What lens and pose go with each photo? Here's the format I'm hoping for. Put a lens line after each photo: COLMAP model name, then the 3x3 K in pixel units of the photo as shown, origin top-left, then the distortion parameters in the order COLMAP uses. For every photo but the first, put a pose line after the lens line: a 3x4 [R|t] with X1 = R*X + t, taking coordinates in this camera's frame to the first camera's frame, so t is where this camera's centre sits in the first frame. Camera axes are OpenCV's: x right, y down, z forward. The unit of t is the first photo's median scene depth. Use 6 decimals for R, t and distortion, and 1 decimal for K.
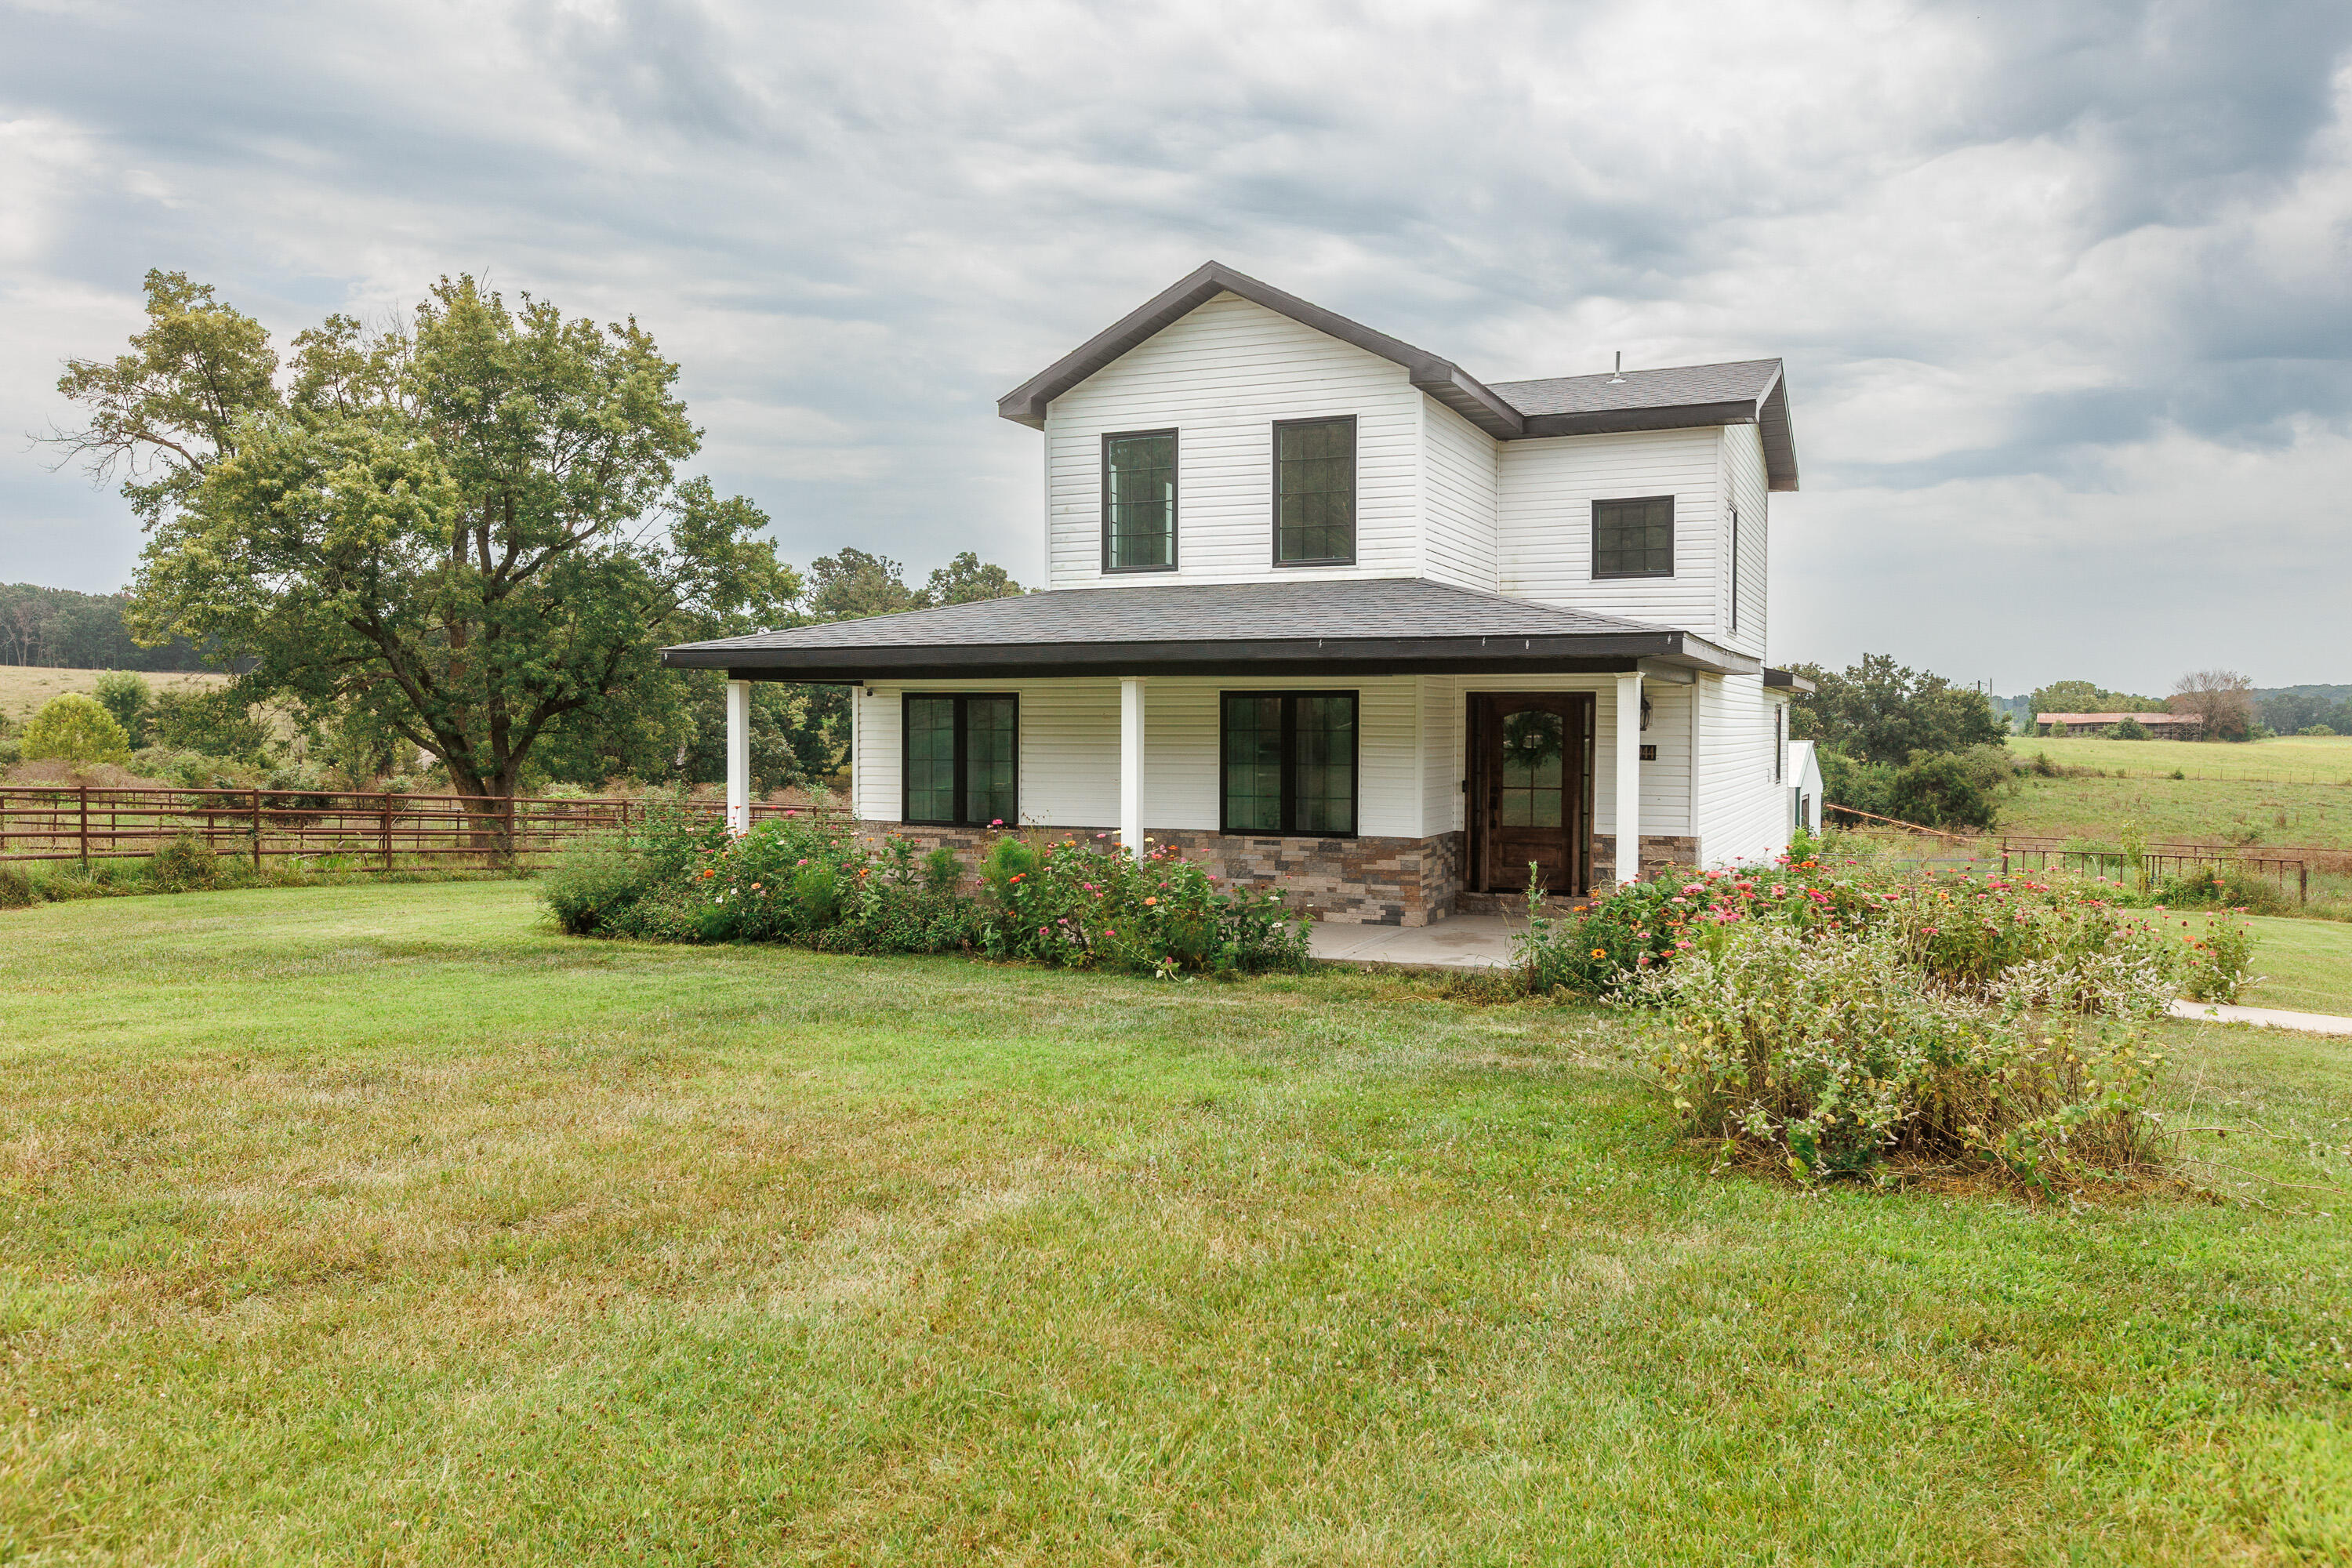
lens RADIAL K [[1796.5, 0, 1162.8], [0, 1796.5, 760.2], [0, 0, 1]] dist [0.004732, -0.009831]
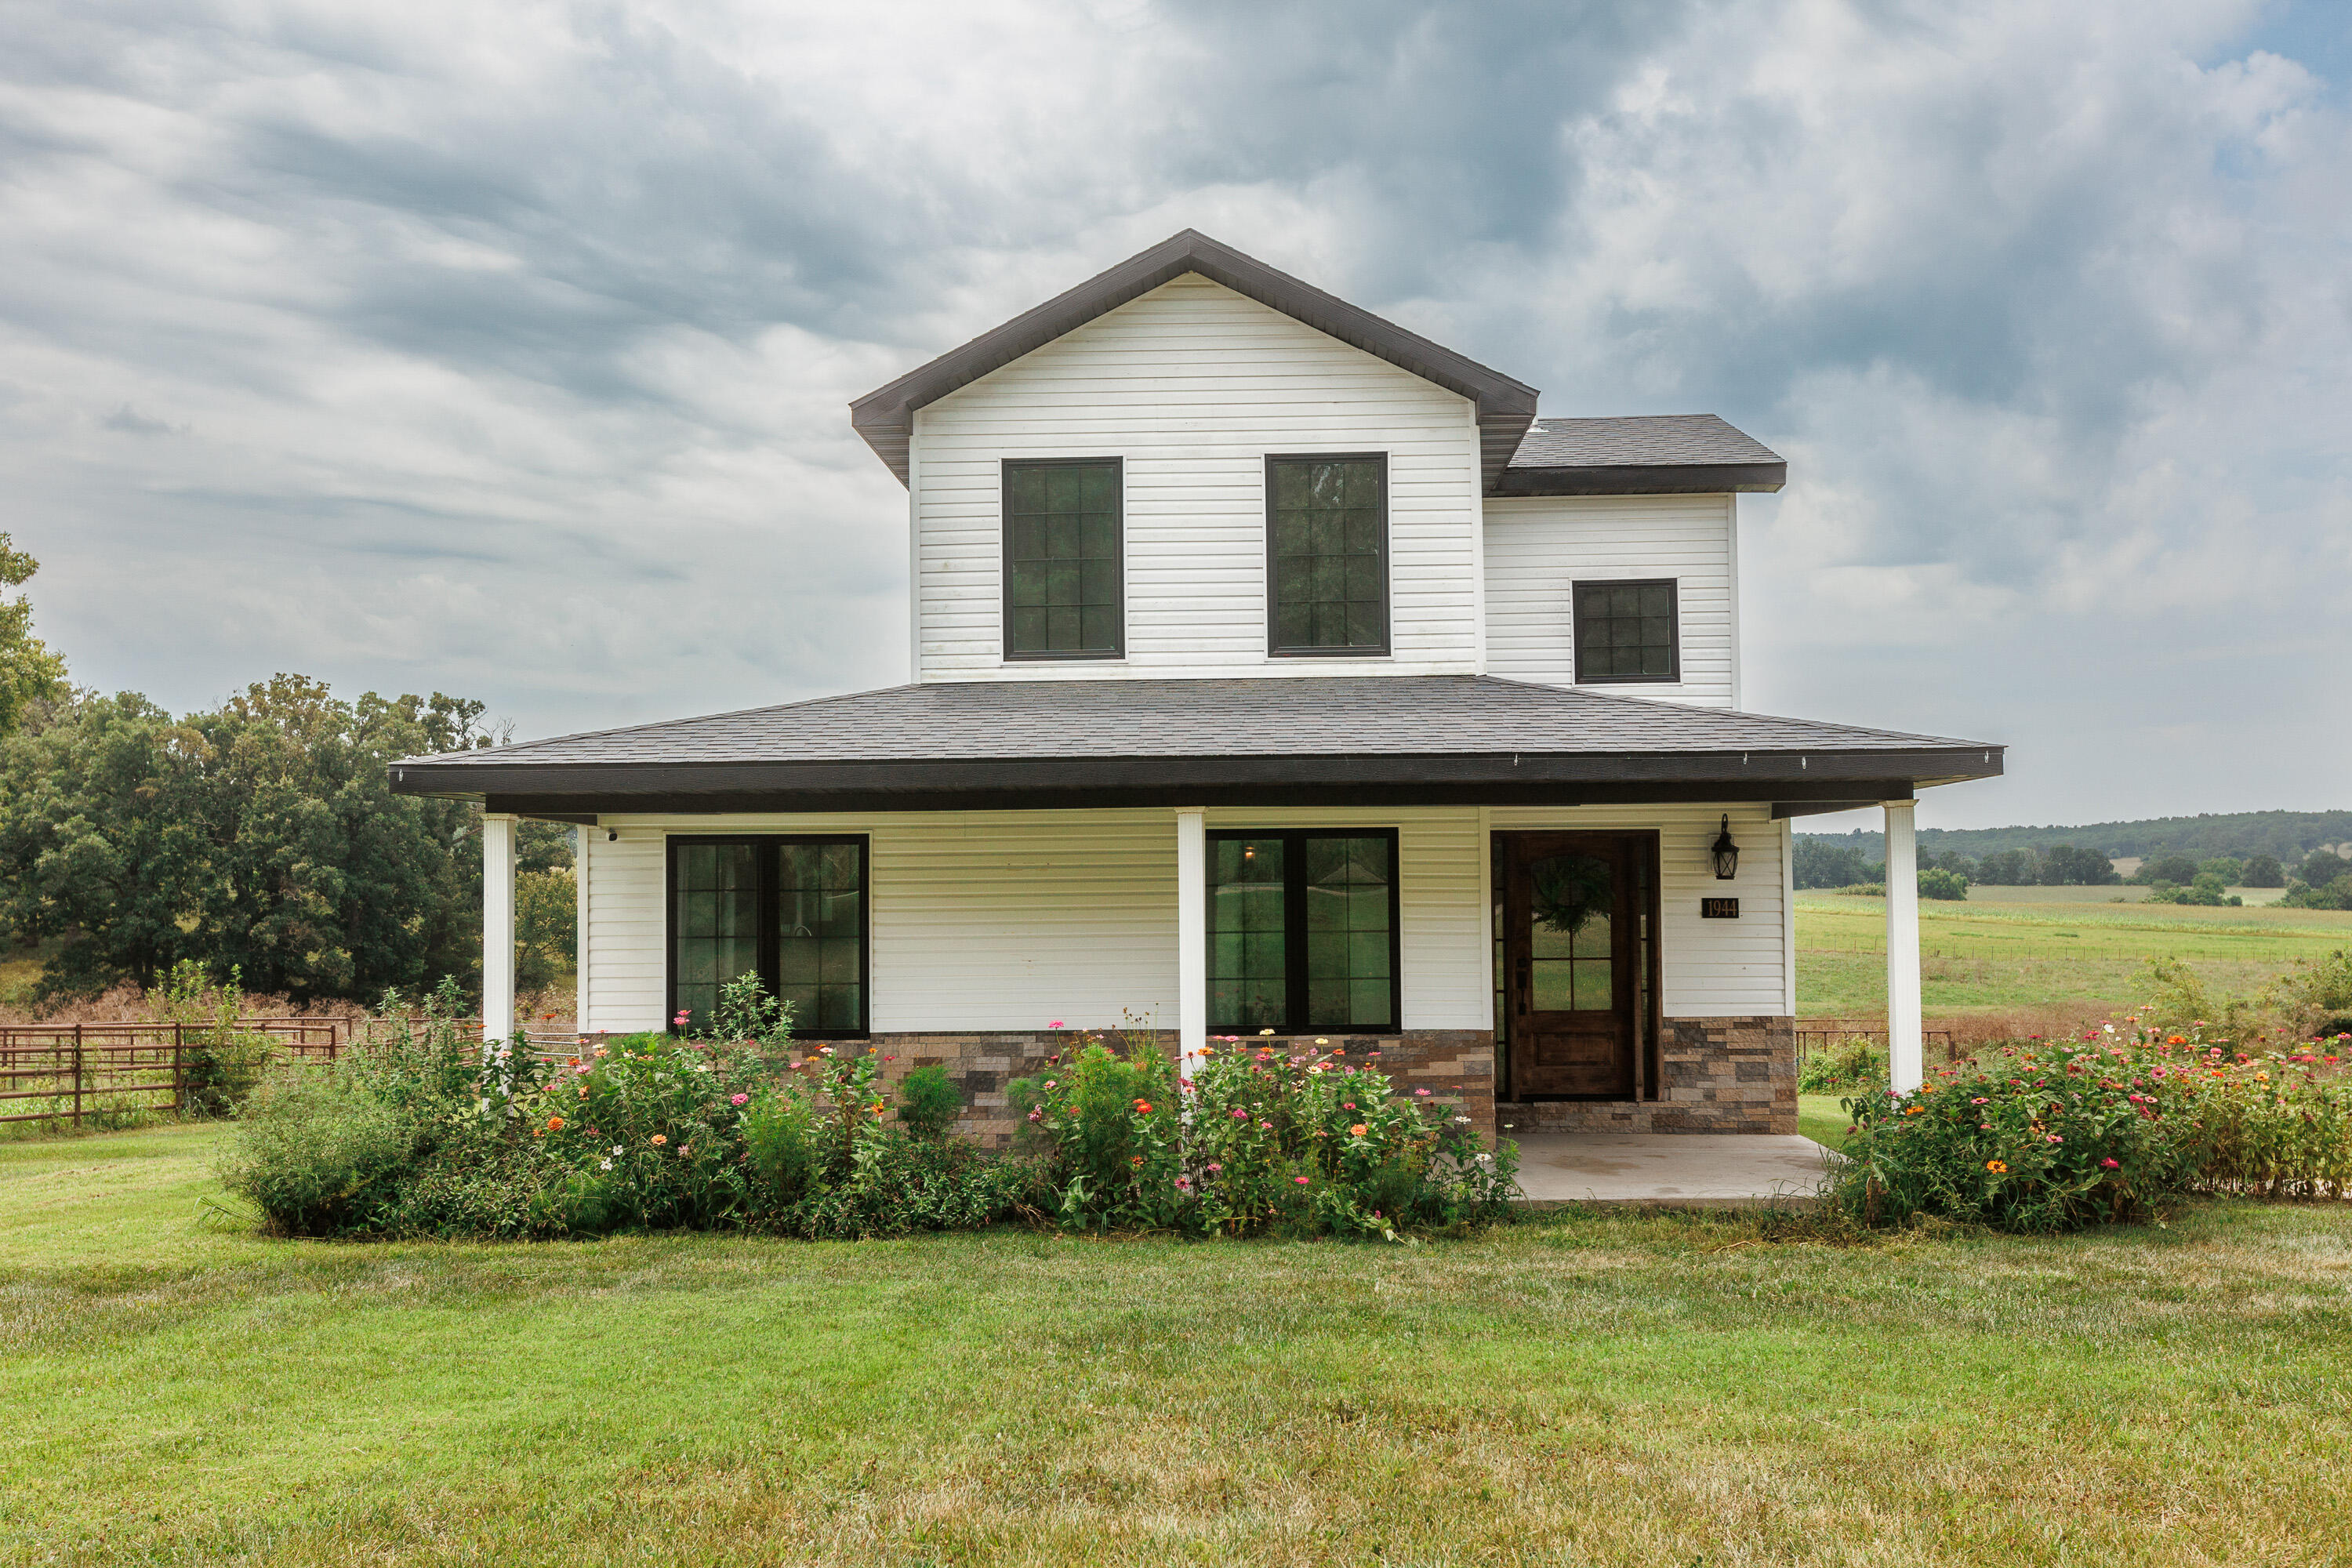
lens RADIAL K [[2439.2, 0, 1130.1], [0, 2439.2, 747.2], [0, 0, 1]] dist [-0.006848, 0.000000]
pose [[0.928487, 0.009468, 0.371245, -0.357040], [0.019663, 0.997019, -0.074604, -0.000025], [-0.370845, 0.076569, 0.925533, 0.126474]]
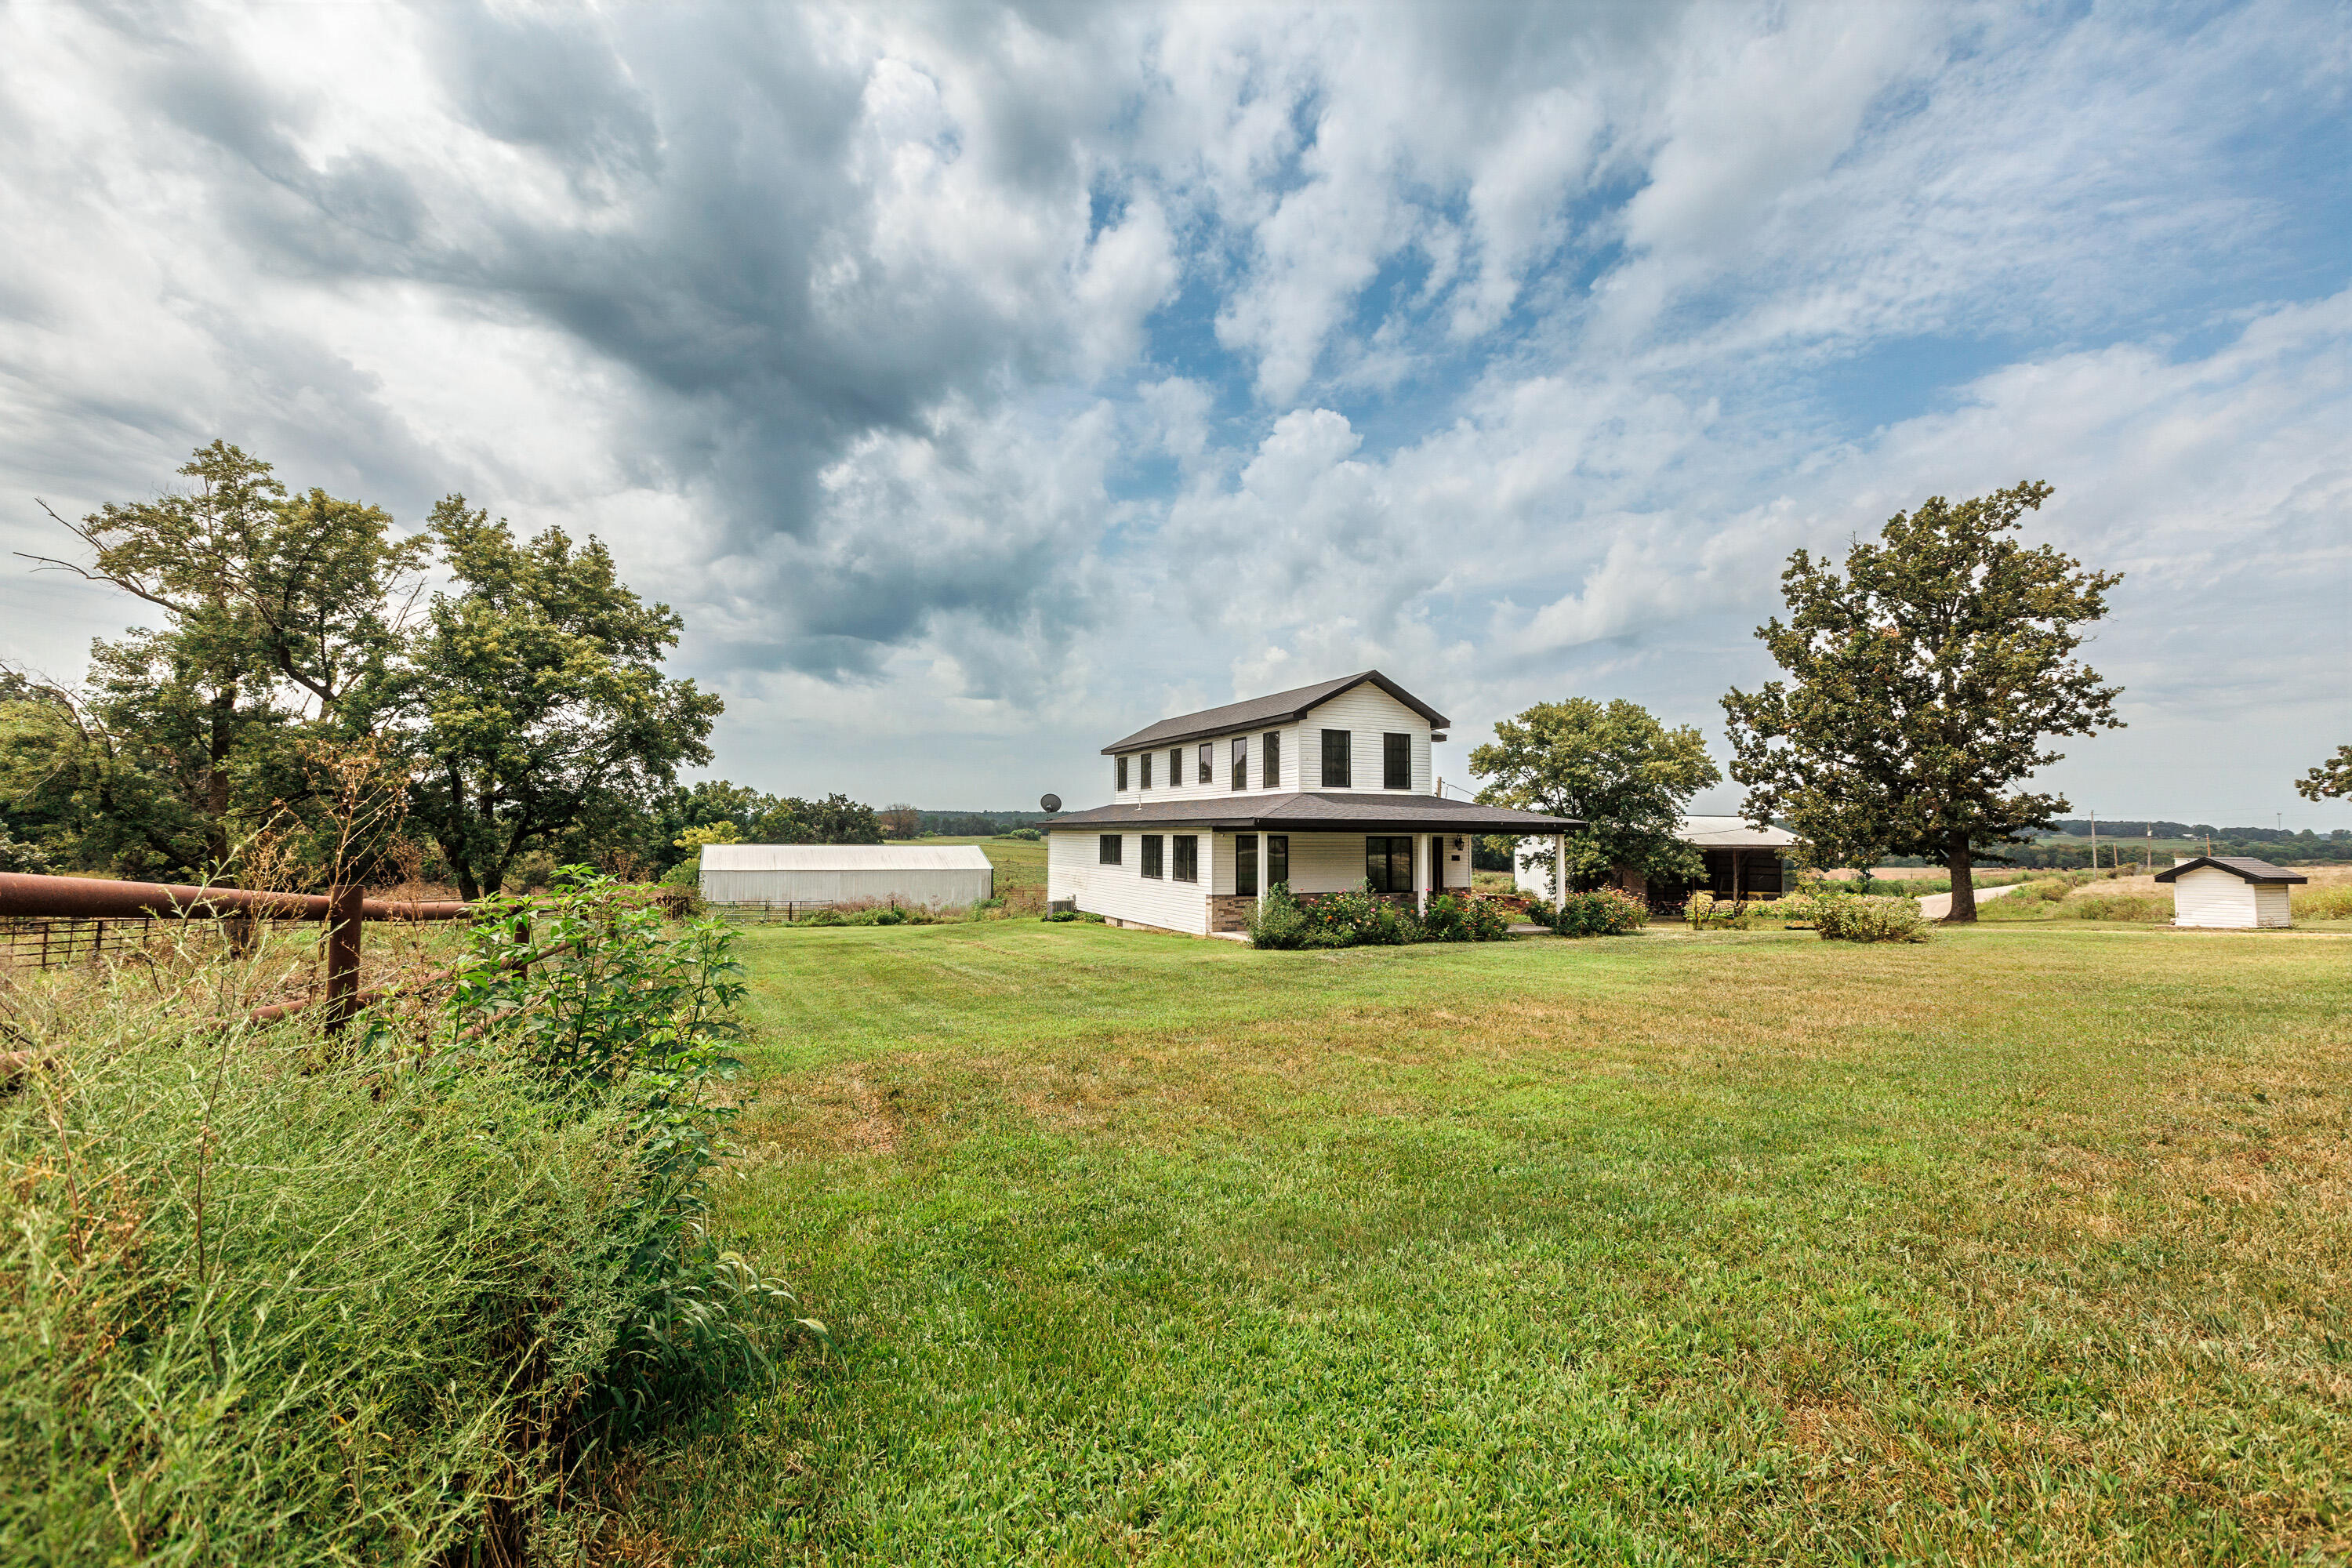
lens RADIAL K [[1111.0, 0, 1130.3], [0, 1111.0, 742.1], [0, 0, 1]] dist [-0.020333, -0.000046]
pose [[0.656465, 0.061459, 0.751849, -1.413735], [0.010881, 0.995800, -0.090901, -0.032928], [-0.754278, 0.067854, 0.653039, 0.229885]]
